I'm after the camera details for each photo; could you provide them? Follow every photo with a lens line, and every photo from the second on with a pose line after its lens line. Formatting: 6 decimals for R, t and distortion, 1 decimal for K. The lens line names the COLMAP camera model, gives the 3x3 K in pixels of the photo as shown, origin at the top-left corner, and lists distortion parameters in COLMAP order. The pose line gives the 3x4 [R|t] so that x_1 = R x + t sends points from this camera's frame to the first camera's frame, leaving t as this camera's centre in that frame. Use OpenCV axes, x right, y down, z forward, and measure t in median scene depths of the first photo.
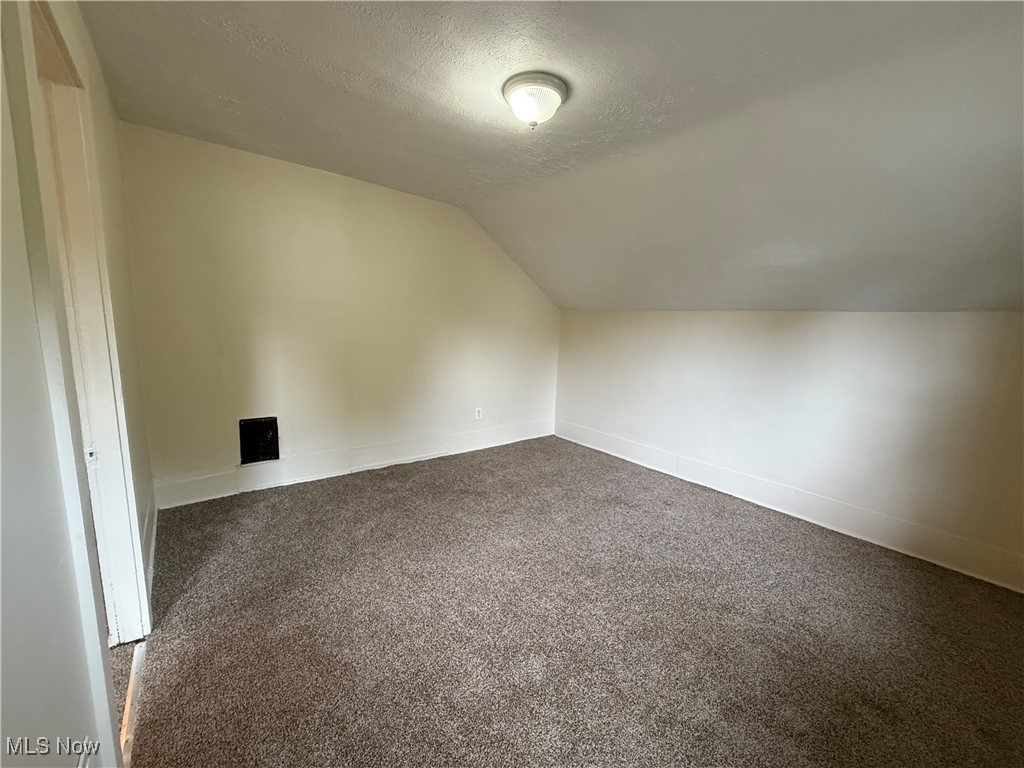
lens RADIAL K [[407.9, 0, 507.9], [0, 407.9, 382.8], [0, 0, 1]] dist [-0.000278, 0.000028]
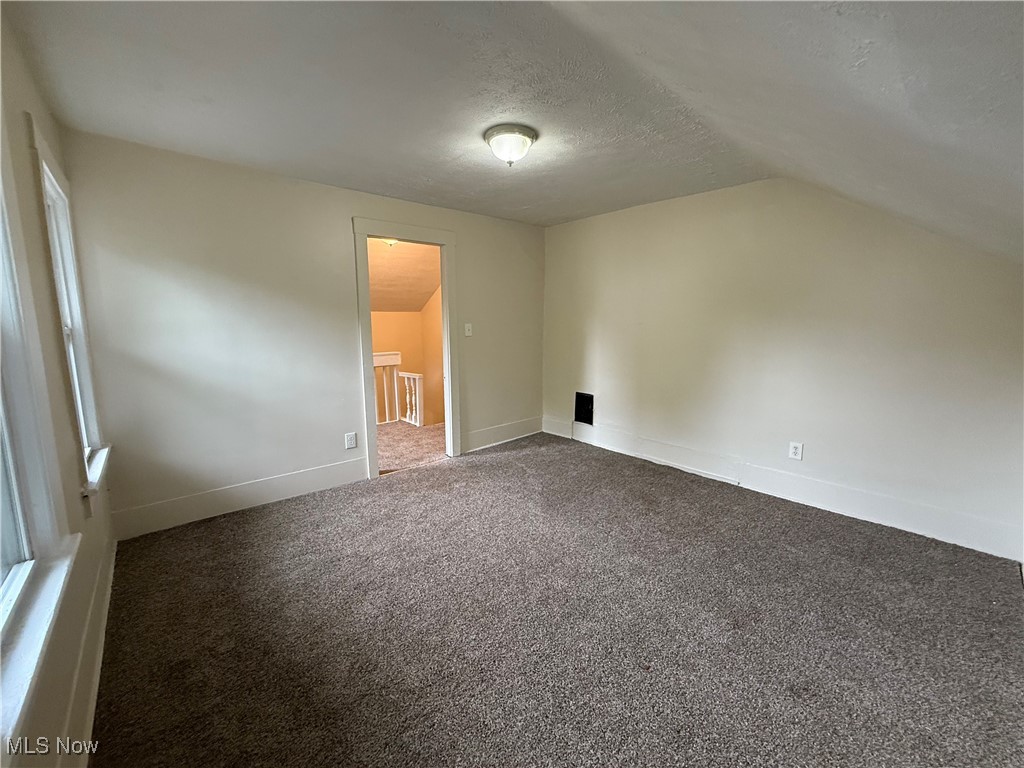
lens RADIAL K [[407.9, 0, 507.9], [0, 407.9, 382.8], [0, 0, 1]] dist [-0.000278, 0.000028]
pose [[0.047252, 0.111380, -0.992654, 0.807649], [-0.132412, 0.985692, 0.104296, -0.067694], [0.990068, 0.126511, 0.061324, 0.589291]]
